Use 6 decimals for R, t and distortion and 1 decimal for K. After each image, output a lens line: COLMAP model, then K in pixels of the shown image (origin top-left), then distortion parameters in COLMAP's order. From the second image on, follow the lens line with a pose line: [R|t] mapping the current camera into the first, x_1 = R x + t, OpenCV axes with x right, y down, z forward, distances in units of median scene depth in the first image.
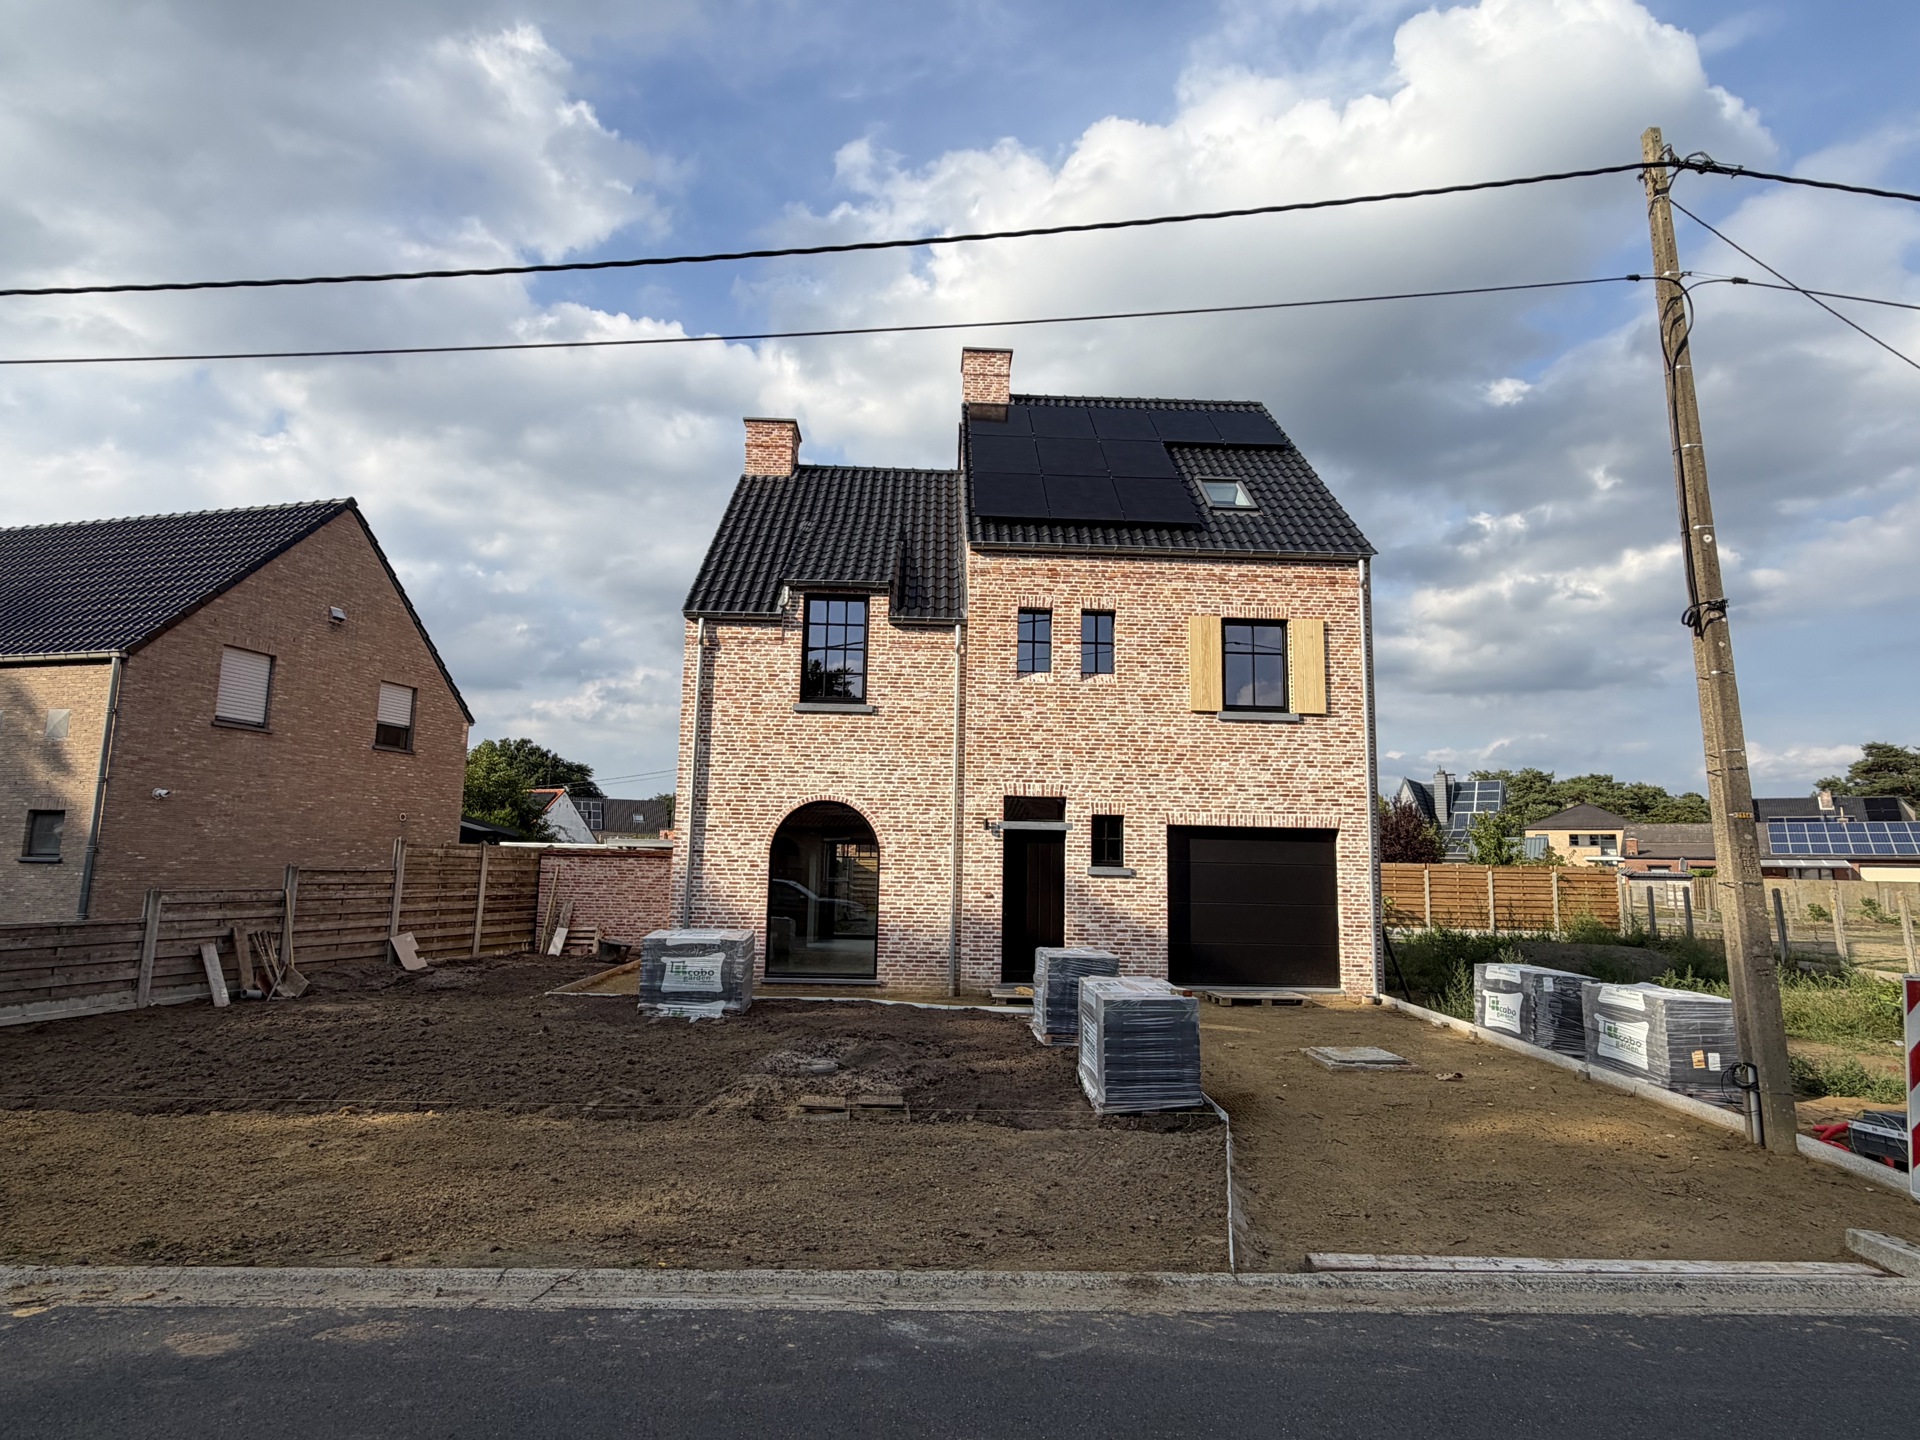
lens RADIAL K [[1050.6, 0, 959.6], [0, 1050.6, 724.8], [0, 0, 1]] dist [-0.033922, 0.001945]
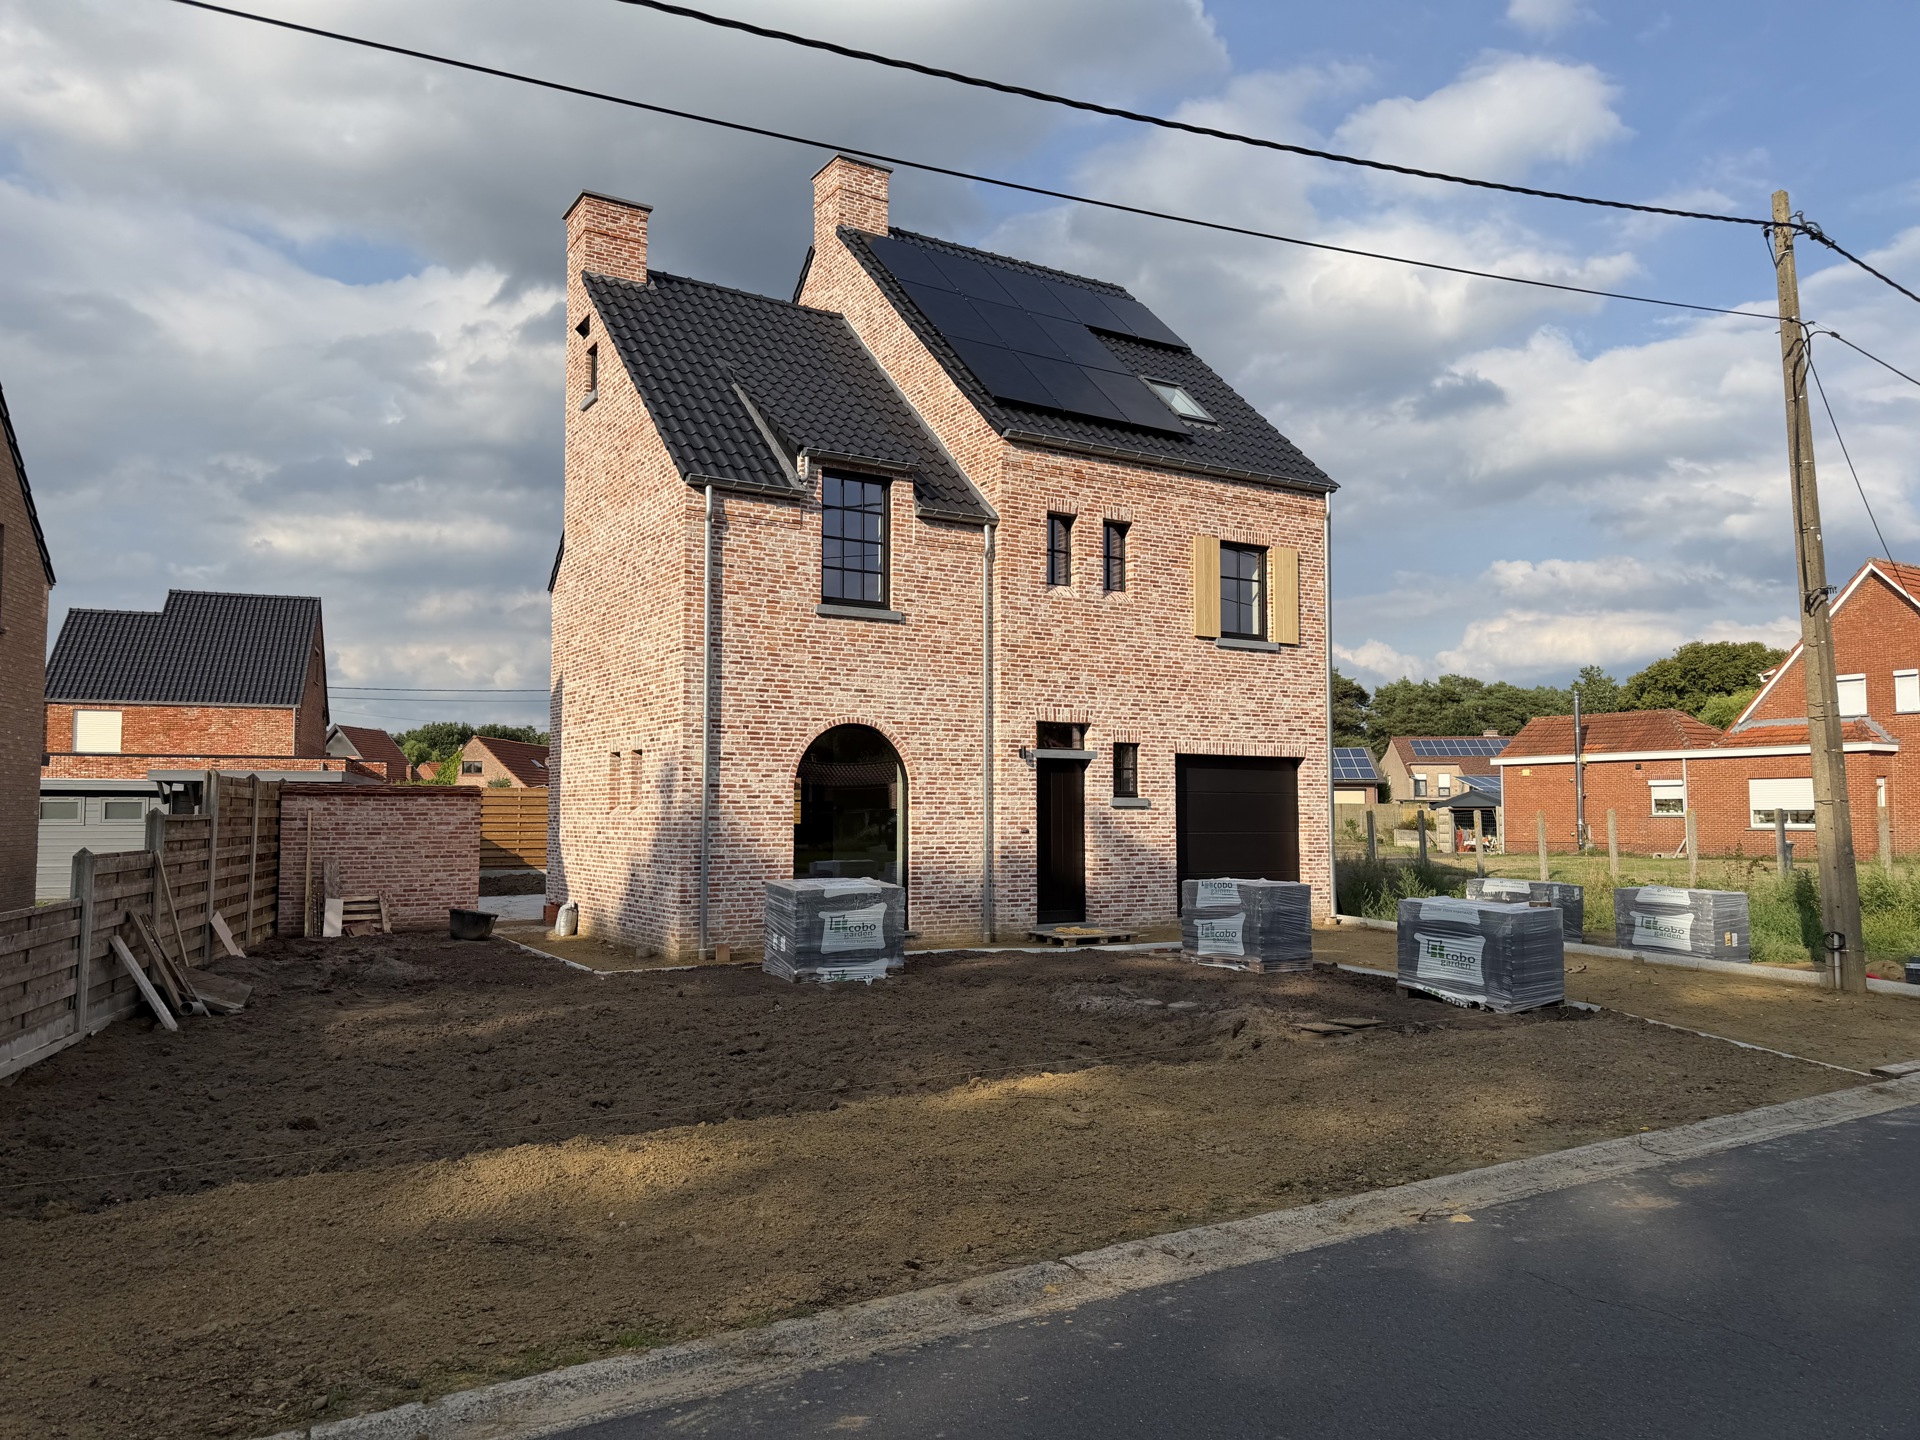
lens RADIAL K [[1355.9, 0, 956.7], [0, 1355.9, 738.9], [0, 0, 1]] dist [0.008234, -0.042171]
pose [[0.867181, 0.007854, 0.497932, -0.588990], [-0.051150, 0.995992, 0.073371, 0.001015], [-0.495360, -0.089096, 0.864107, 0.025372]]
